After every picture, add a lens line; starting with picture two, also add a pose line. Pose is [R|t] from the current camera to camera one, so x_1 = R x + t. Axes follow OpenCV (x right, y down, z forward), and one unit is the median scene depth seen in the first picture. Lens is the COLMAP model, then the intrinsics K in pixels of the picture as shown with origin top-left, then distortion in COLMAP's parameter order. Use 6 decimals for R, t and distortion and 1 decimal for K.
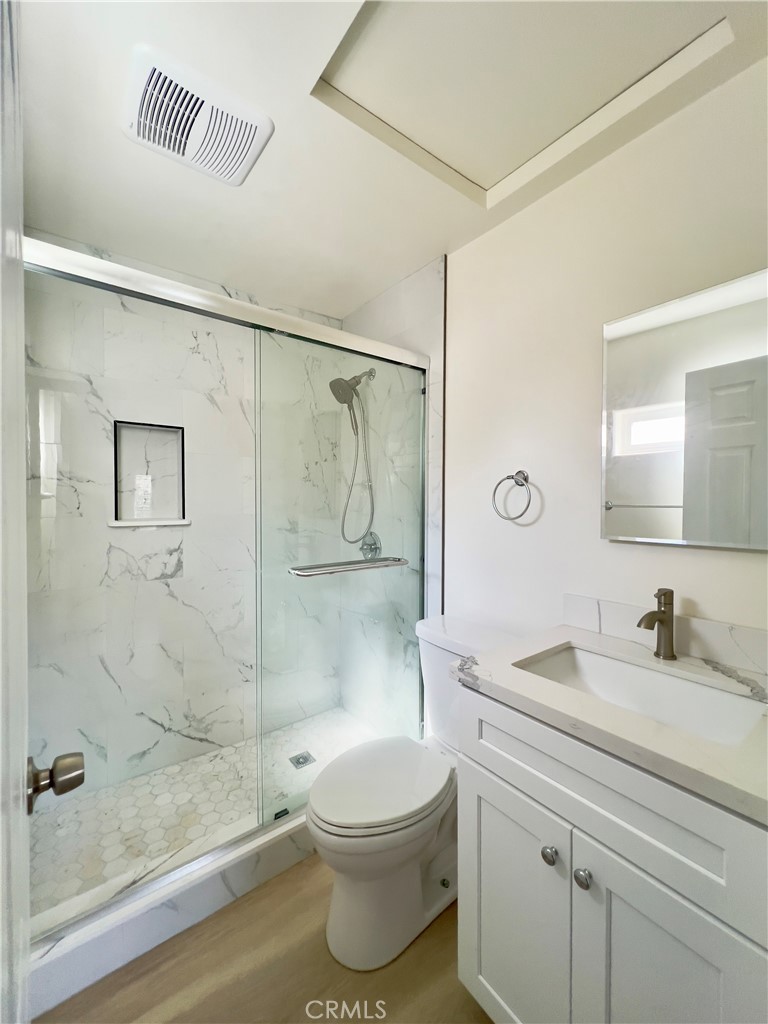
lens RADIAL K [[411.1, 0, 381.7], [0, 411.1, 510.2], [0, 0, 1]] dist [-0.000904, 0.000630]
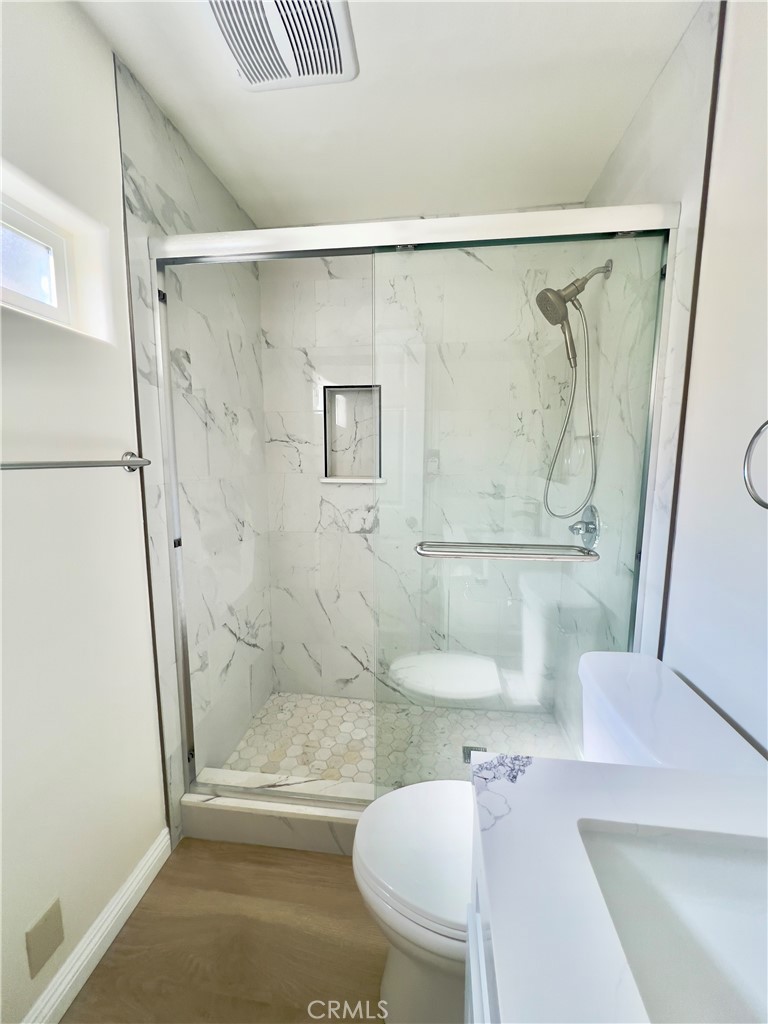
lens RADIAL K [[411.1, 0, 384.8], [0, 411.1, 508.7], [0, 0, 1]] dist [-0.000904, 0.000630]
pose [[0.713747, 0.091939, -0.694344, 0.245025], [-0.017977, 0.993425, 0.113062, -0.017858], [0.700173, -0.068216, 0.710707, 0.285944]]
